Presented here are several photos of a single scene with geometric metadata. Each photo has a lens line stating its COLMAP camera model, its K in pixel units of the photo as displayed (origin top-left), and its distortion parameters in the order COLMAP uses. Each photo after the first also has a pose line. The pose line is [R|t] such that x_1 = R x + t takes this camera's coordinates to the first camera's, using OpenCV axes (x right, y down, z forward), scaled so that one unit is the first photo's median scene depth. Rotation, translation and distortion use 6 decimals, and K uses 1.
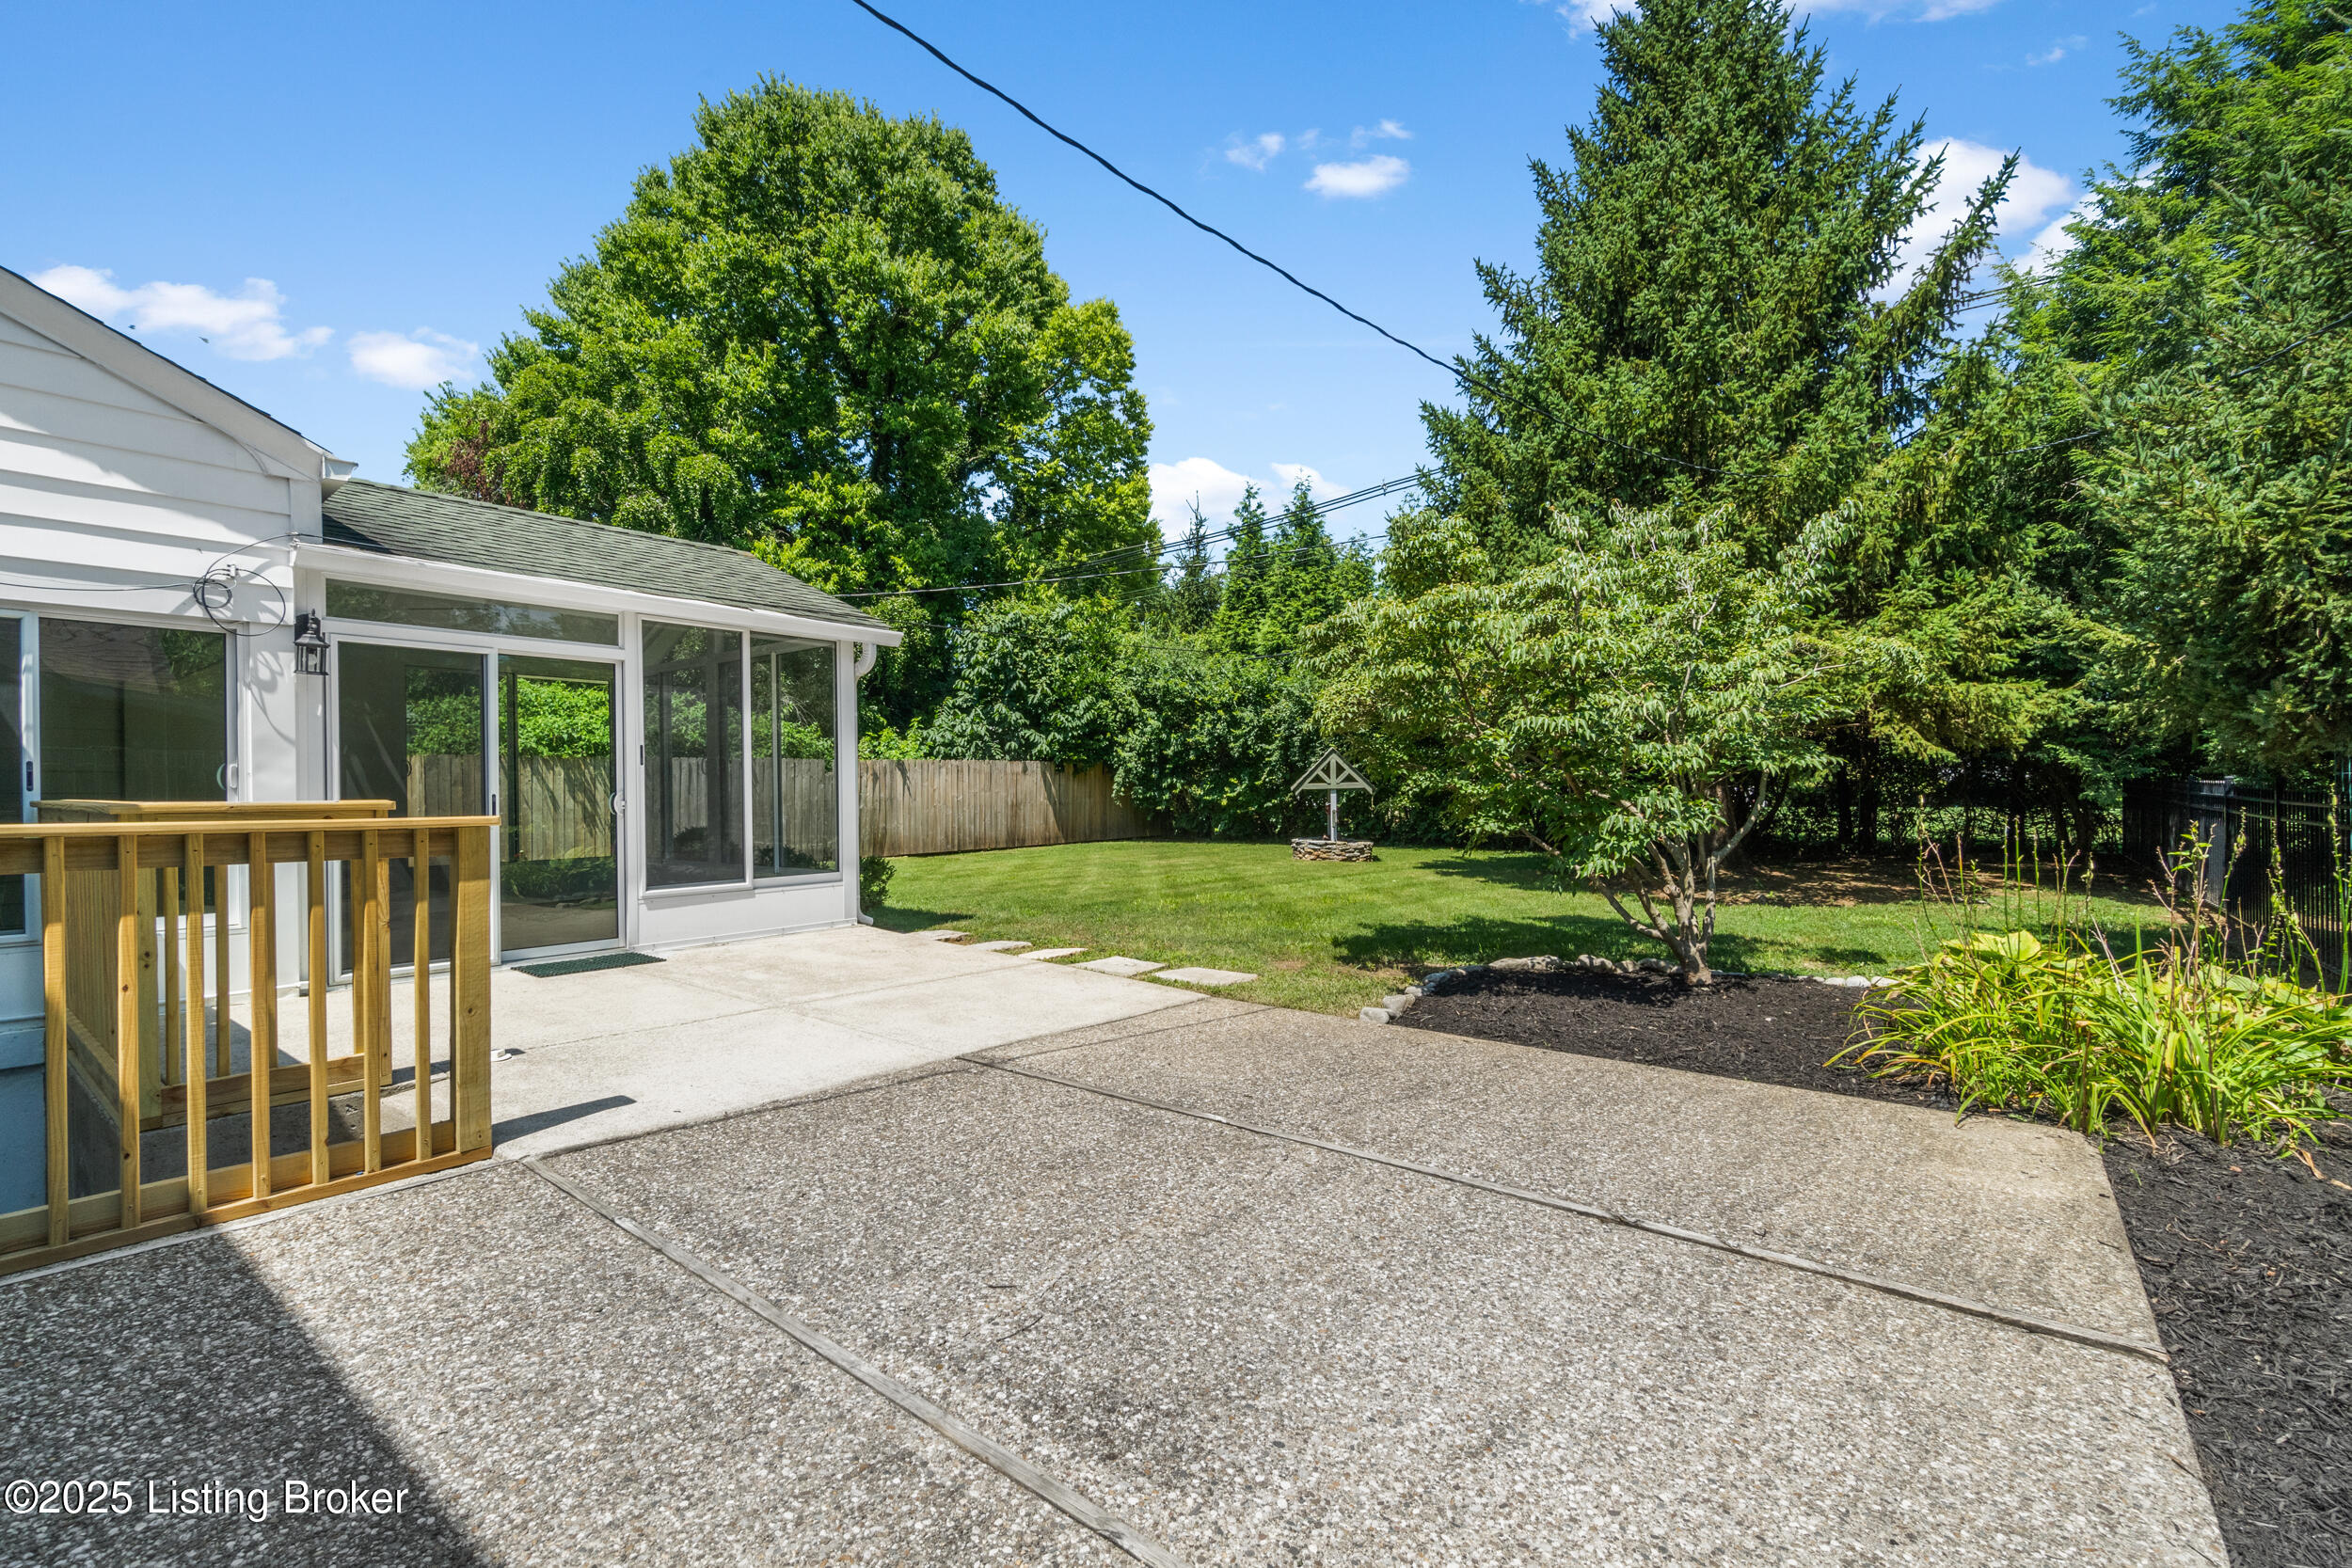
lens RADIAL K [[1017.1, 0, 1176.4], [0, 1017.1, 802.9], [0, 0, 1]] dist [-0.002003, 0.000082]
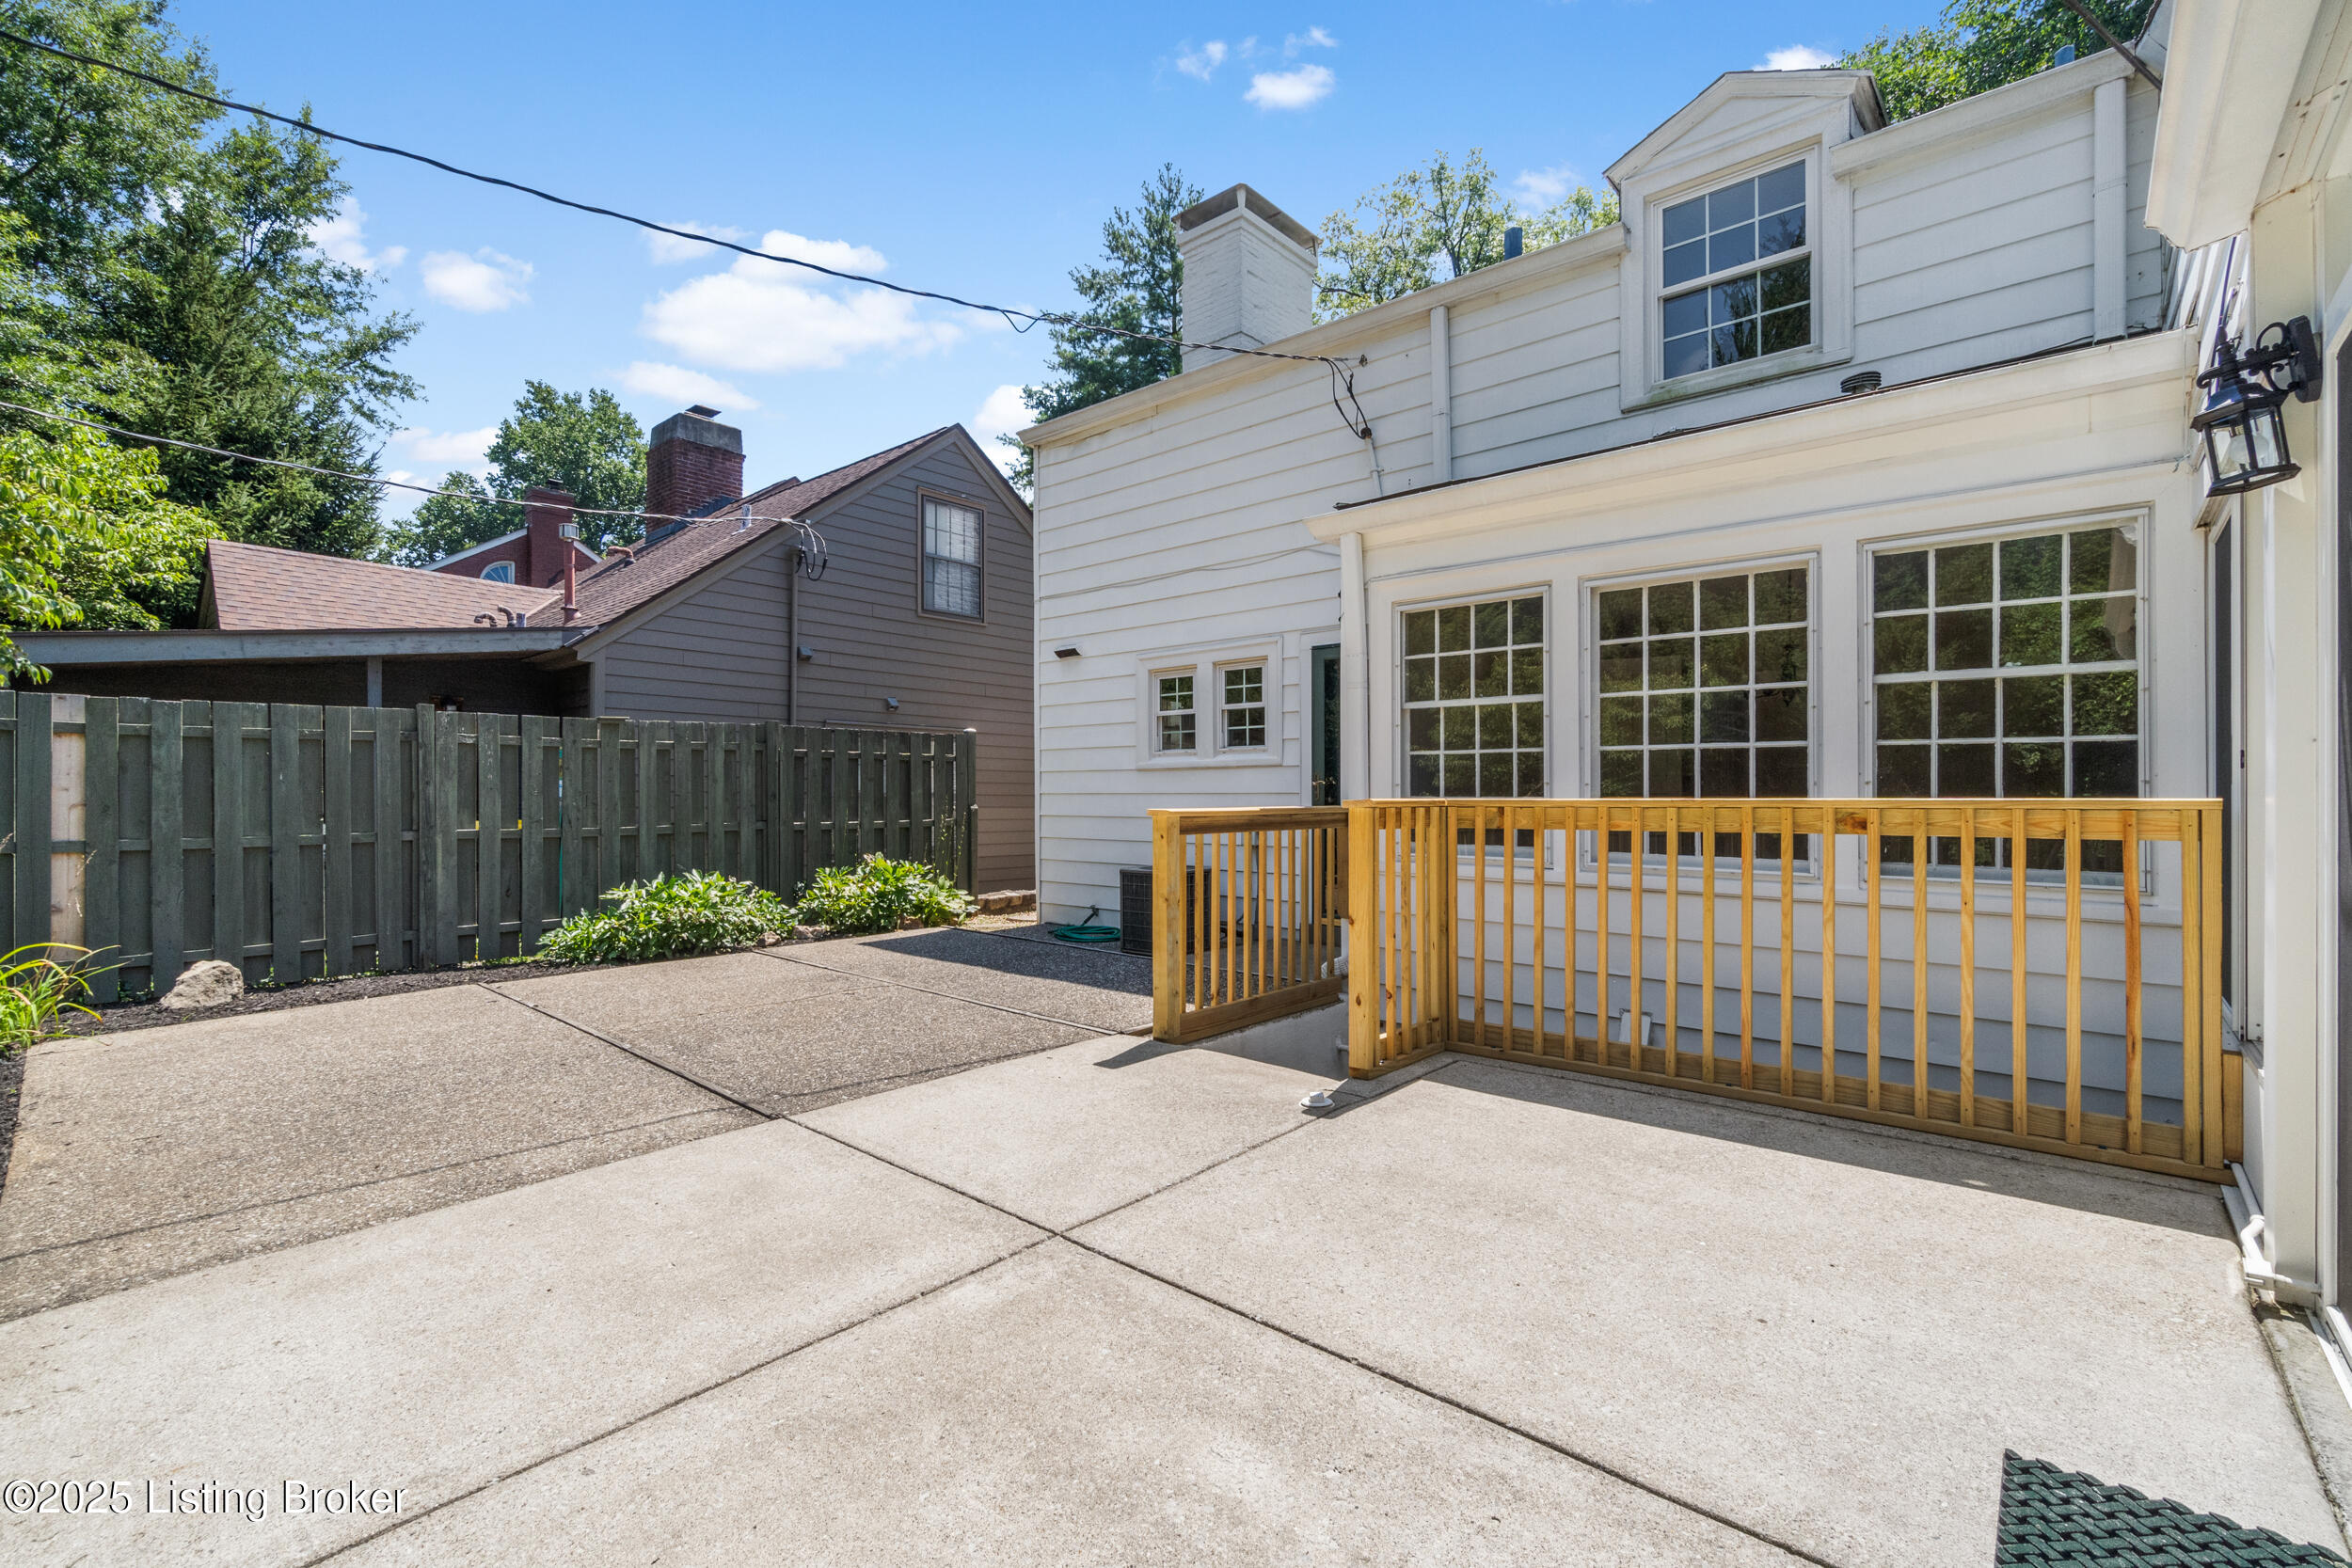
lens RADIAL K [[1017.6, 0, 1176.0], [0, 1017.6, 784.0], [0, 0, 1]] dist [-0.004085, -0.000227]
pose [[-0.998296, 0.007182, 0.057907, -0.321934], [0.007312, 0.999971, 0.002035, -0.009866], [-0.057891, 0.002455, -0.998320, 0.991012]]
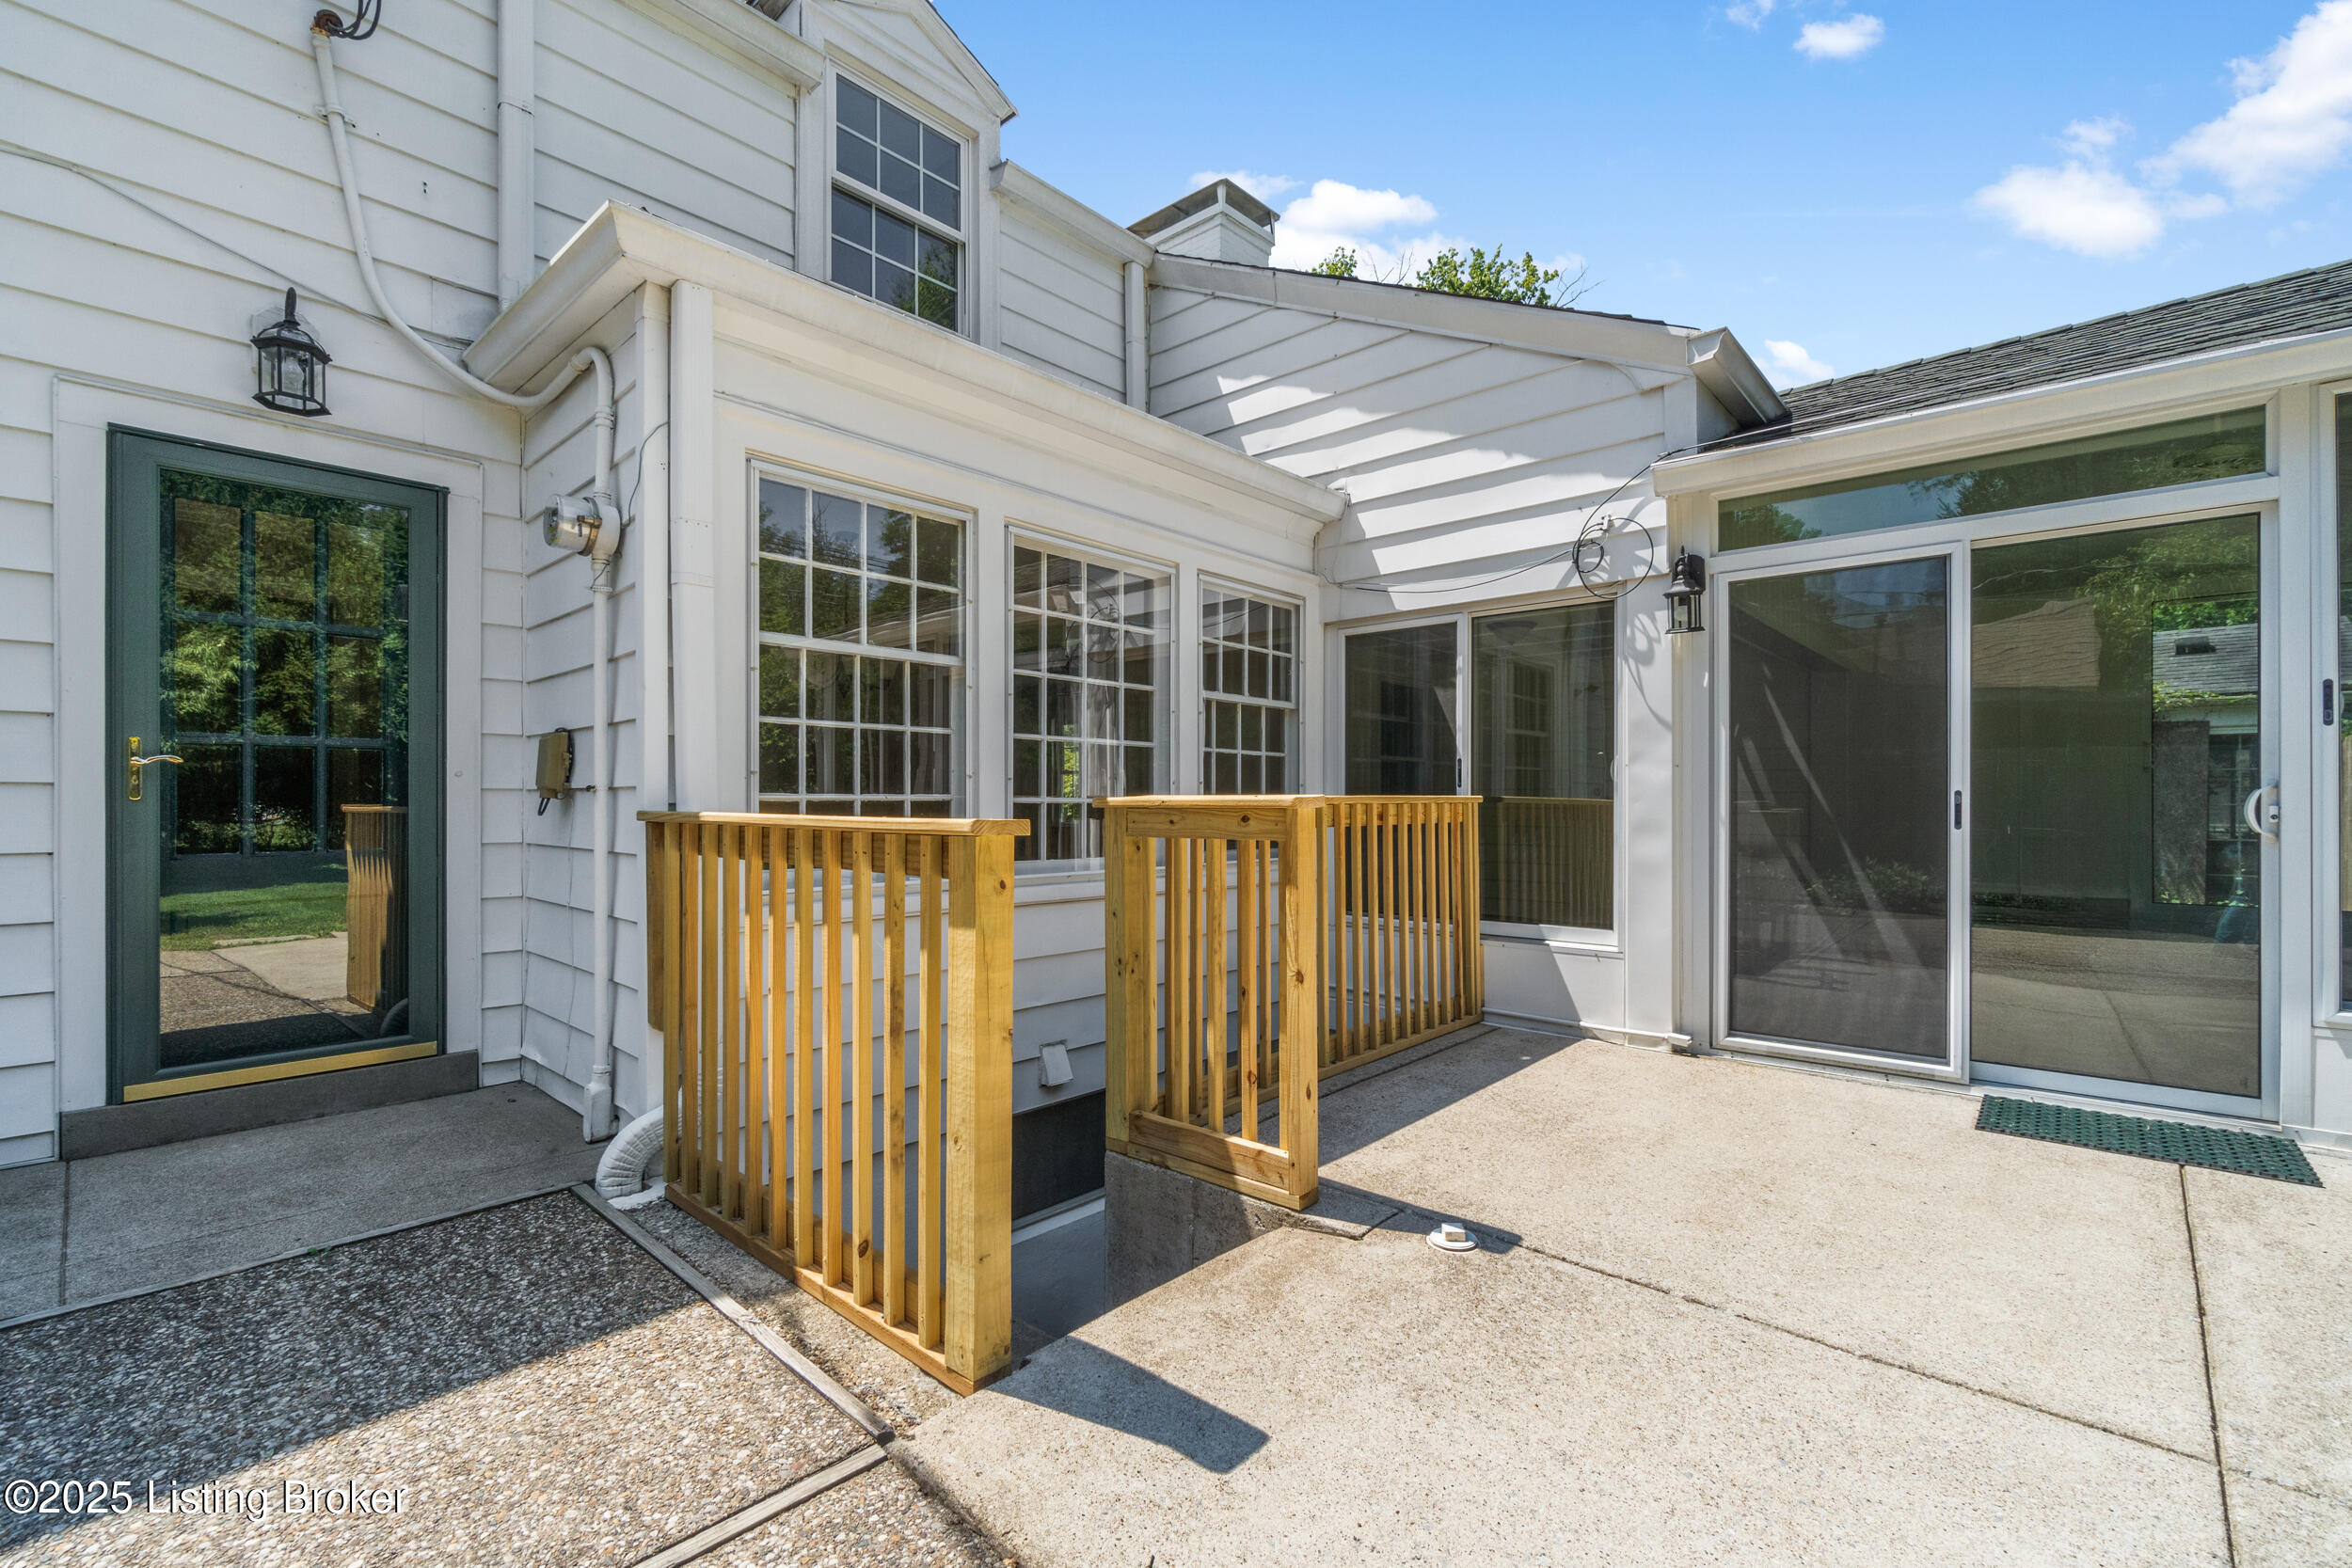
lens RADIAL K [[1017.1, 0, 1176.4], [0, 1017.1, 802.9], [0, 0, 1]] dist [-0.002003, 0.000082]
pose [[-0.075798, 0.007142, -0.997098, -0.042500], [-0.012153, 0.999893, 0.008086, -0.000226], [0.997049, 0.012731, -0.075703, 0.469471]]
